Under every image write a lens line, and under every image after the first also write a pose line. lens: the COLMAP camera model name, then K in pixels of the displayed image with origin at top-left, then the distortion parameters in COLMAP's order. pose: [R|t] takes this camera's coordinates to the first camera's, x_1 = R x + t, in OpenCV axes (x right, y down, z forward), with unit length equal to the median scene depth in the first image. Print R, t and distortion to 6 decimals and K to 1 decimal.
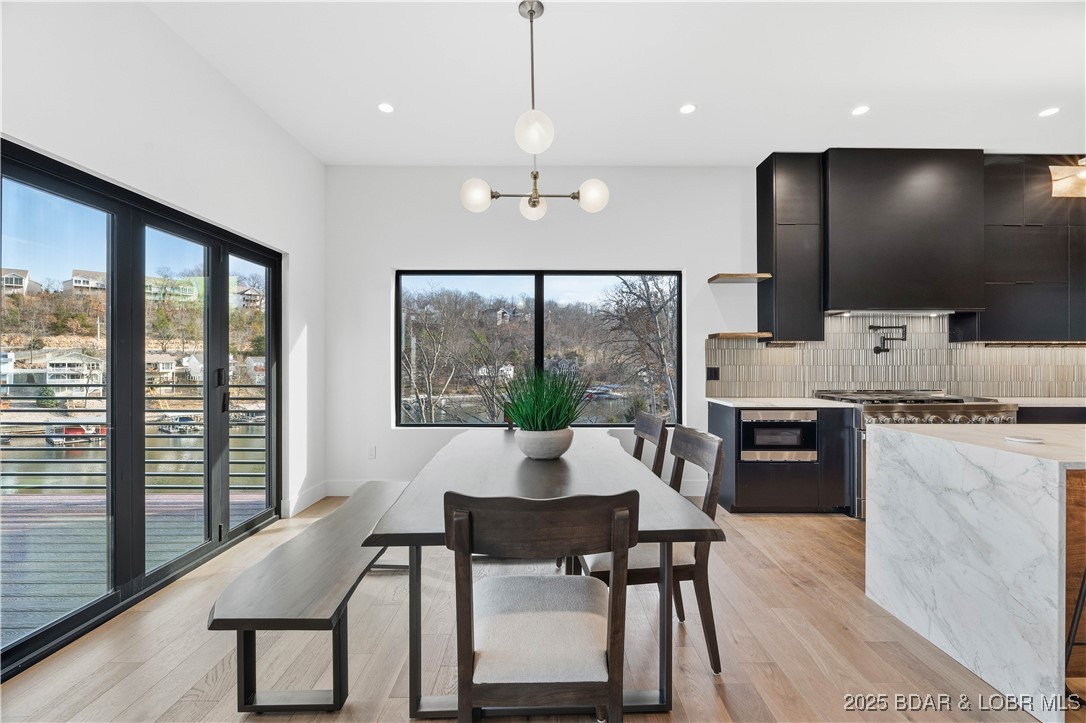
lens RADIAL K [[476.6, 0, 541.6], [0, 476.6, 362.3], [0, 0, 1]] dist [-0.003853, 0.000462]
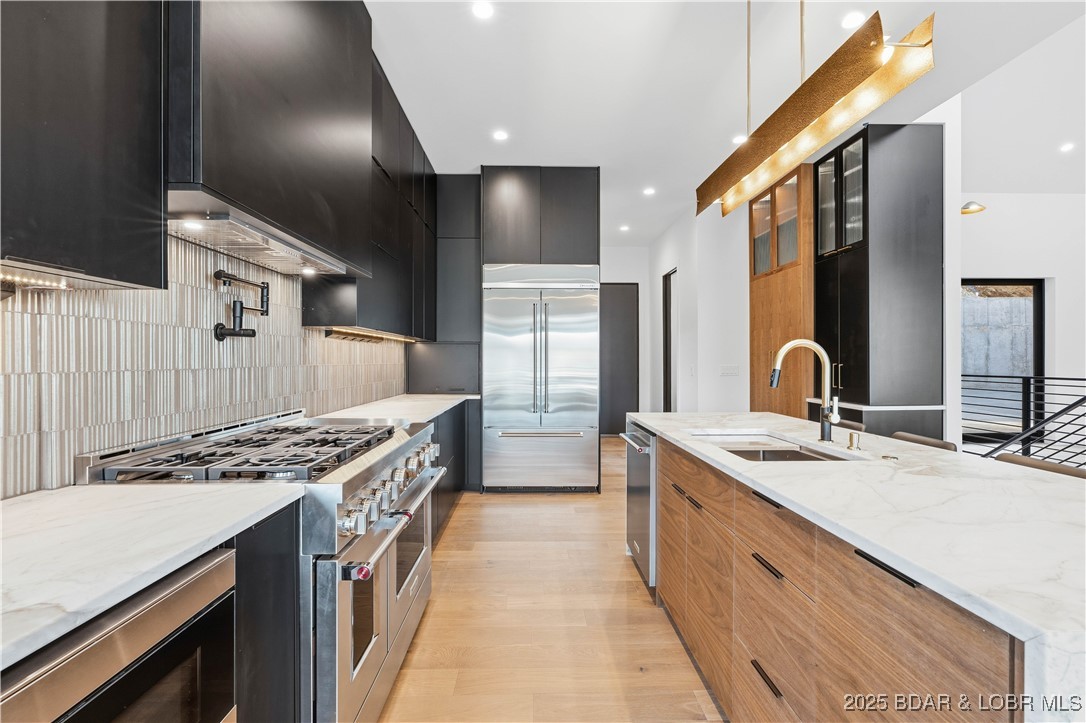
lens RADIAL K [[476.6, 0, 536.3], [0, 476.6, 359.9], [0, 0, 1]] dist [-0.003853, 0.000462]
pose [[-0.000774, -0.002488, 0.999997, 0.303061], [-0.000294, 0.999997, 0.002488, -0.002148], [-1.000000, -0.000292, -0.000775, 0.776040]]
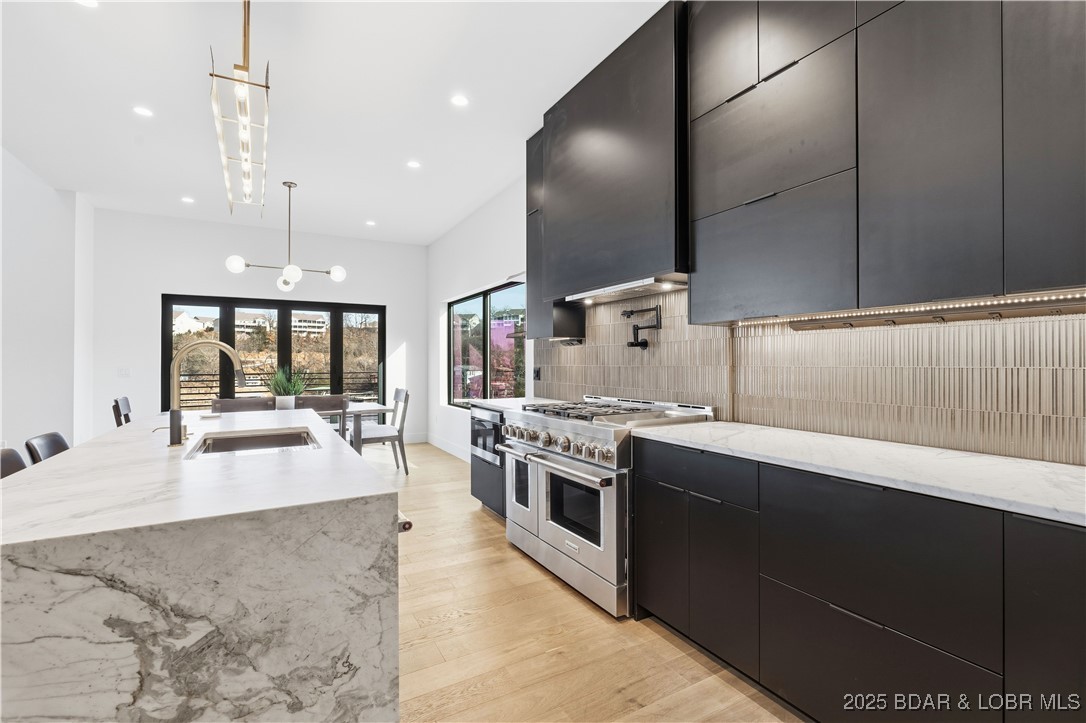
lens RADIAL K [[476.6, 0, 542.7], [0, 476.6, 362.5], [0, 0, 1]] dist [-0.003853, 0.000462]
pose [[0.507462, -0.003670, -0.861666, 1.352355], [-0.002165, 0.999982, -0.005534, 0.006711], [0.861671, 0.004674, 0.507446, 0.555410]]
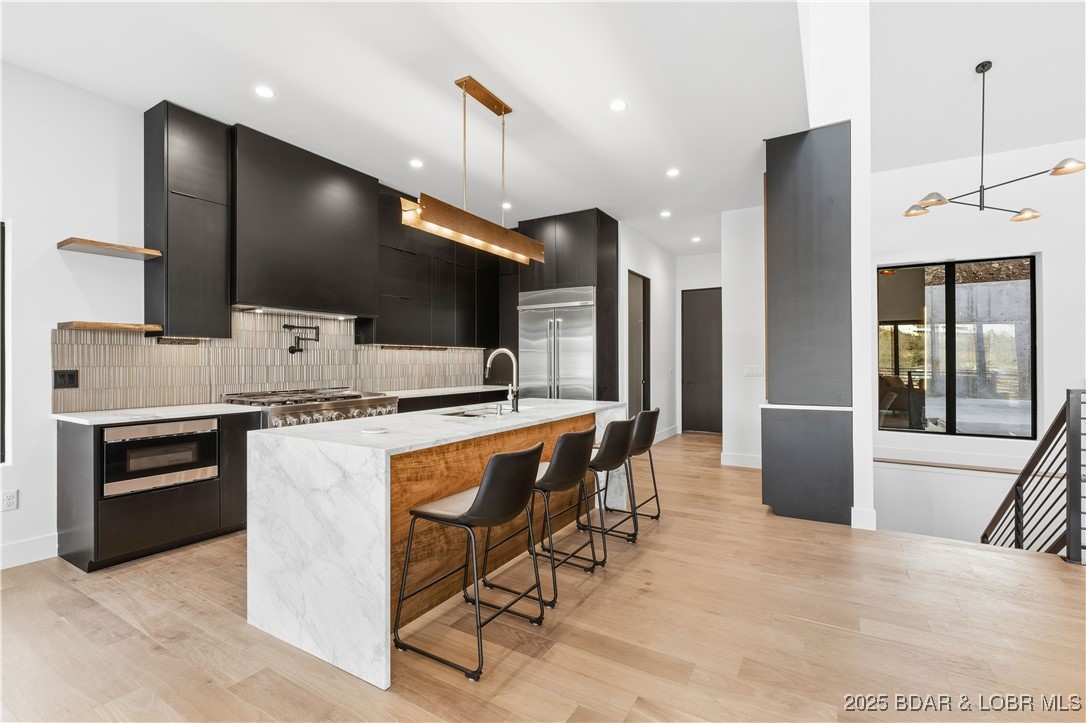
lens RADIAL K [[476.6, 0, 547.8], [0, 476.6, 366.3], [0, 0, 1]] dist [-0.003853, 0.000462]
pose [[0.523899, -0.009165, 0.851731, 0.154839], [0.002862, 0.999955, 0.009000, 0.000856], [-0.851776, -0.002278, 0.523902, 0.036214]]
